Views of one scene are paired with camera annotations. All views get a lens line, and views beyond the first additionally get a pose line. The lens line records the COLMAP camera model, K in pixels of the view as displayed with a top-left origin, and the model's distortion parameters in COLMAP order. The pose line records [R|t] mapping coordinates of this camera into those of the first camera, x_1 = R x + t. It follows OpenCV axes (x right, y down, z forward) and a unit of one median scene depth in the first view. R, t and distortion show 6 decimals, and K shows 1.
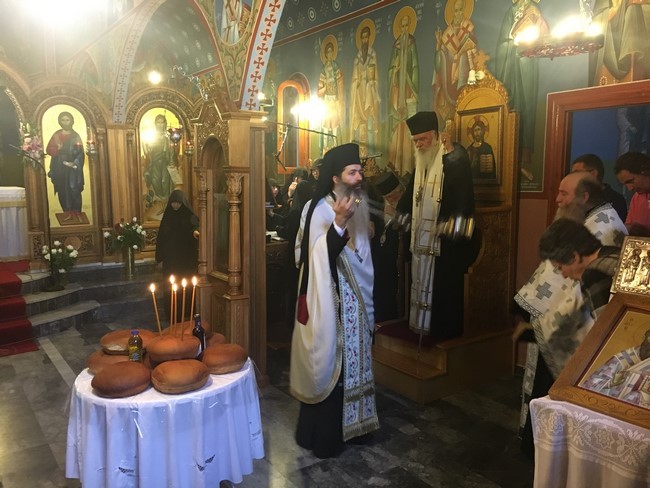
lens RADIAL K [[556.5, 0, 322.8], [0, 556.5, 246.5], [0, 0, 1]] dist [0.077598, -0.101659]
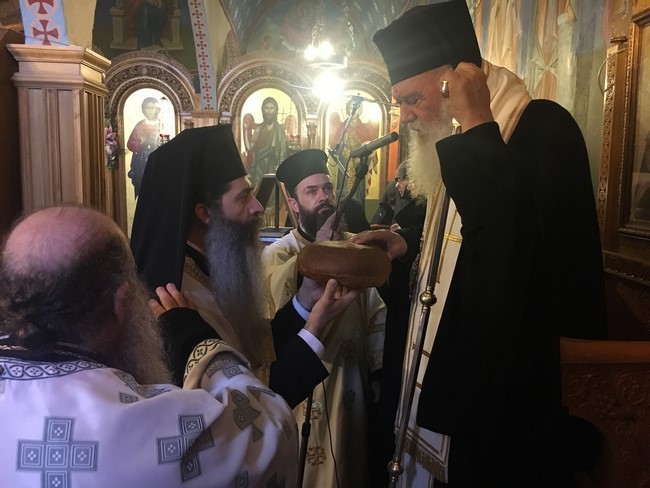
lens RADIAL K [[556.5, 0, 317.8], [0, 556.5, 250.4], [0, 0, 1]] dist [0.077598, -0.101659]
pose [[0.843230, 0.097865, -0.528570, 0.258882], [-0.094483, 0.994963, 0.033489, -0.091936], [0.529185, 0.021702, 0.848229, 0.591461]]
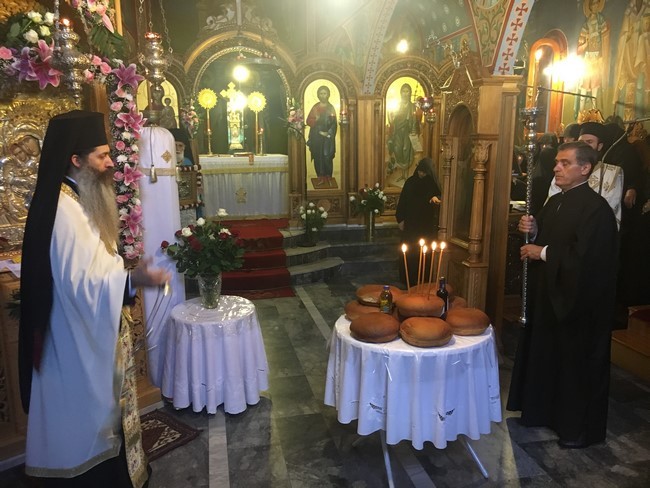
lens RADIAL K [[556.5, 0, 323.4], [0, 556.5, 247.0], [0, 0, 1]] dist [0.077598, -0.101659]
pose [[0.919309, 0.068303, -0.387563, -0.013713], [-0.045396, 0.996654, 0.067969, 0.001856], [0.390909, -0.044891, 0.919334, -0.028792]]
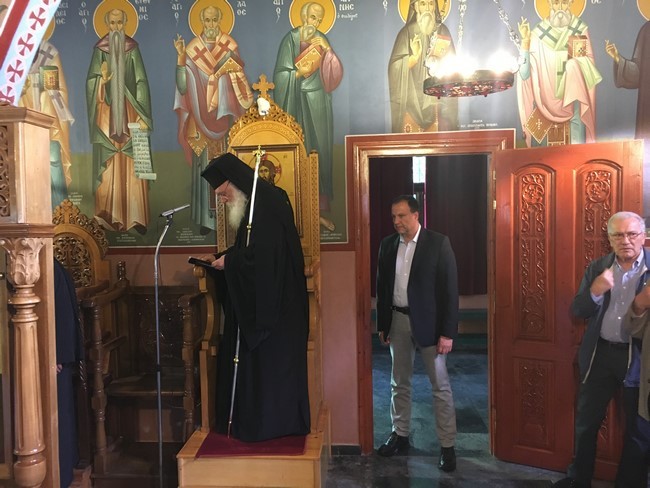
lens RADIAL K [[556.5, 0, 339.0], [0, 556.5, 244.4], [0, 0, 1]] dist [0.077598, -0.101659]
pose [[0.638462, -0.054467, 0.767724, -0.259159], [0.117410, 0.992711, -0.027213, -0.062328], [-0.760645, 0.107513, 0.640203, 0.378534]]
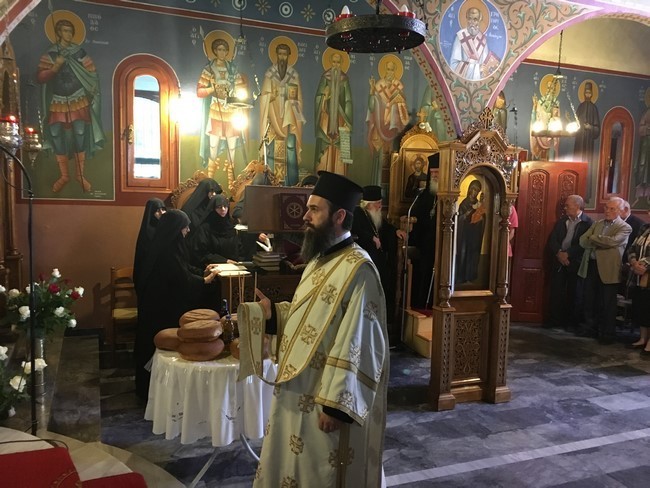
lens RADIAL K [[556.5, 0, 323.4], [0, 556.5, 245.6], [0, 0, 1]] dist [0.077598, -0.101659]
pose [[0.221335, -0.095166, 0.970543, -1.064513], [0.093660, 0.992701, 0.075979, -0.122149], [-0.970690, 0.074084, 0.228632, 0.853779]]
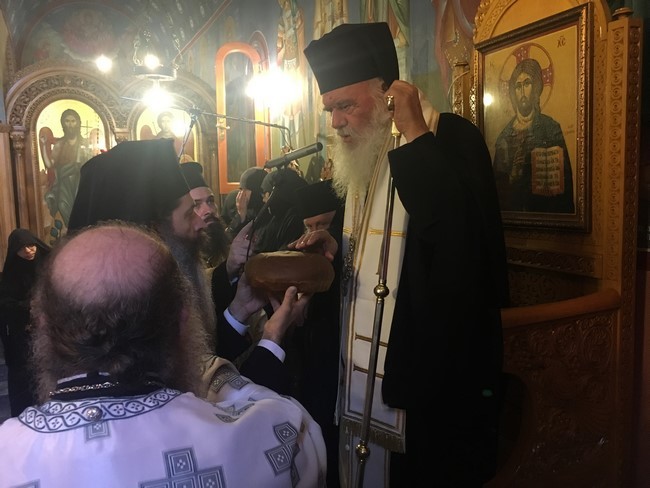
lens RADIAL K [[556.5, 0, 324.0], [0, 556.5, 244.6], [0, 0, 1]] dist [0.077598, -0.101659]
pose [[0.985133, -0.003479, -0.171758, 0.191484], [0.000456, 0.999844, -0.017635, -0.084978], [0.171793, 0.017294, 0.984981, 0.554634]]
